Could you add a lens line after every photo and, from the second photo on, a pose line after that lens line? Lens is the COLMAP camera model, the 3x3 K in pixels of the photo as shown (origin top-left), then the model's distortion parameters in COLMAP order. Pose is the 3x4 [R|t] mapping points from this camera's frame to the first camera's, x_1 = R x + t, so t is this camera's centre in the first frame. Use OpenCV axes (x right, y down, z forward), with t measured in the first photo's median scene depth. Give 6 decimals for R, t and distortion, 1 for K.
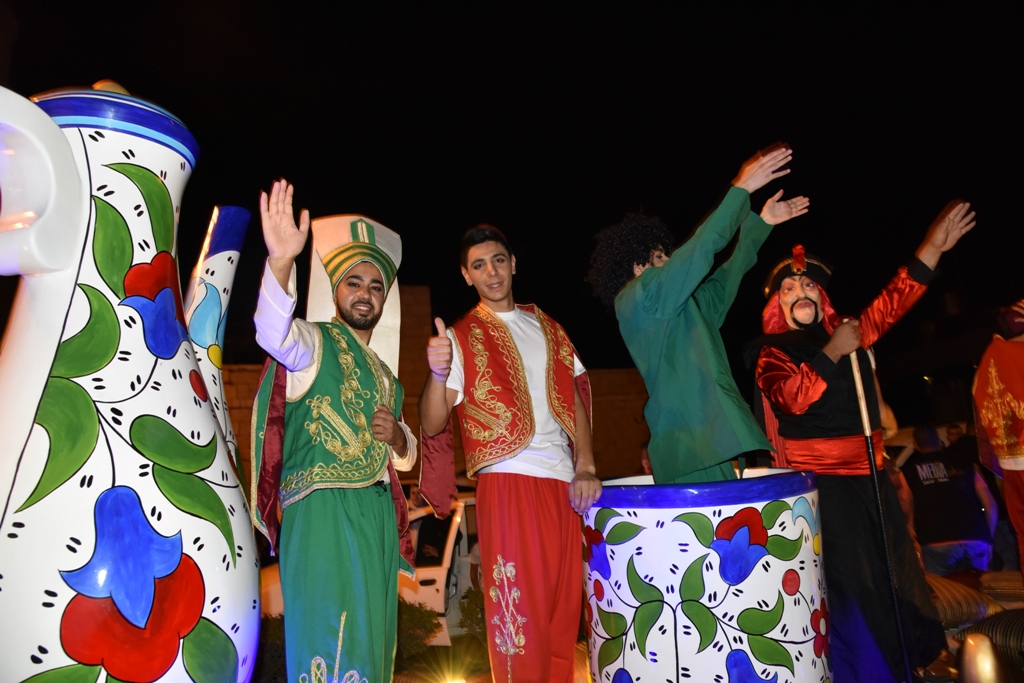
lens RADIAL K [[673.3, 0, 512.0], [0, 673.3, 341.5], [0, 0, 1]] dist [-0.075170, 0.001548]
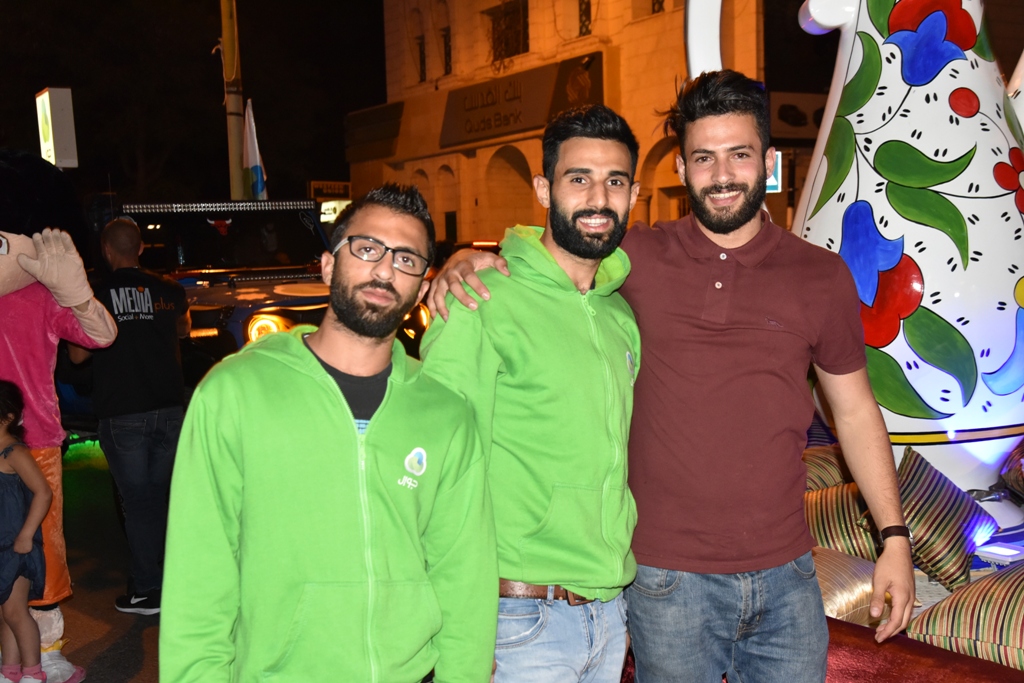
lens RADIAL K [[1347.8, 0, 512.0], [0, 1347.8, 341.5], [0, 0, 1]] dist [0.005817, 0.016614]
pose [[0.181617, 0.116088, -0.976493, 1.809250], [0.231994, 0.959920, 0.157266, -0.085699], [0.955612, -0.255103, 0.147406, -0.116577]]
